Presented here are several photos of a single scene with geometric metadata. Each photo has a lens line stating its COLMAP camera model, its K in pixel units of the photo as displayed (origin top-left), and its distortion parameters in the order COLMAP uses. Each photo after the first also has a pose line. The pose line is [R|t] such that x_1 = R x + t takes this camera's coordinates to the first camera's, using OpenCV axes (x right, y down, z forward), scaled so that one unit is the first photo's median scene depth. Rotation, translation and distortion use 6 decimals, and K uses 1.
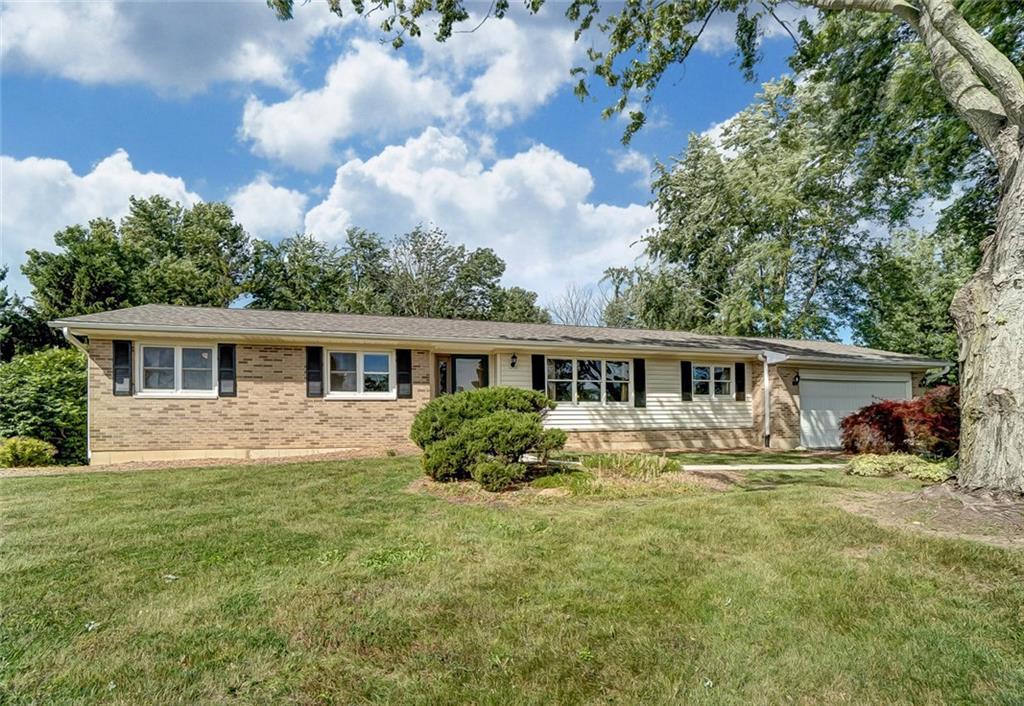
lens RADIAL K [[436.4, 0, 512.0], [0, 436.4, 353.0], [0, 0, 1]] dist [-0.011413, -0.000075]
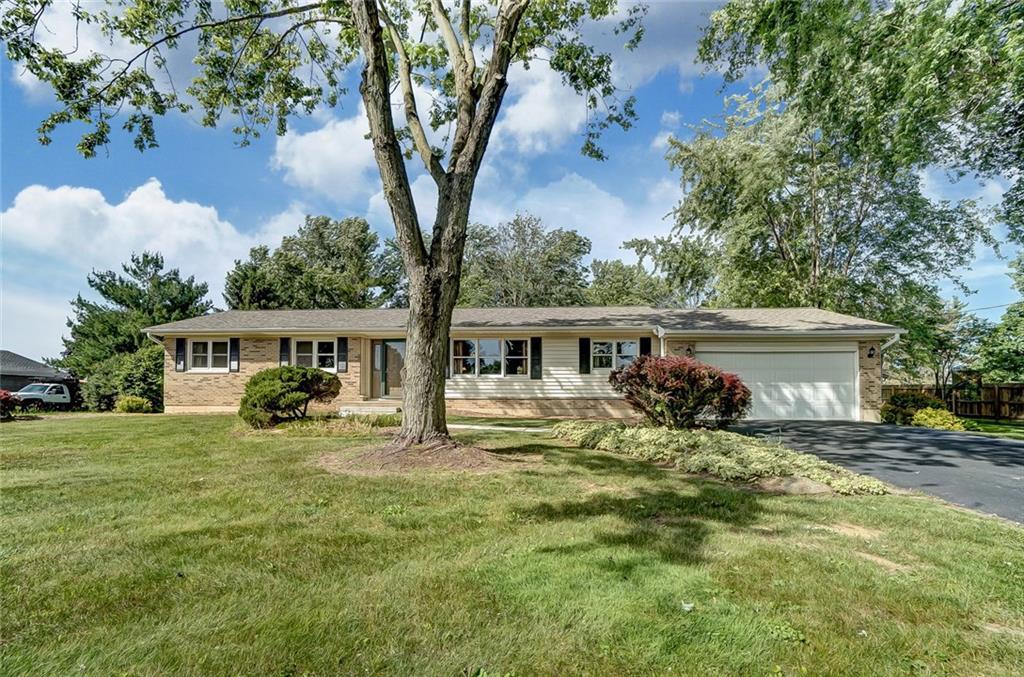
lens RADIAL K [[458.4, 0, 512.0], [0, 458.4, 338.5], [0, 0, 1]] dist [0.000175, -0.000036]
pose [[0.940701, -0.032441, -0.337681, 0.809967], [0.038824, 0.999172, 0.012167, -0.000102], [0.337007, -0.024555, 0.941182, -0.193329]]
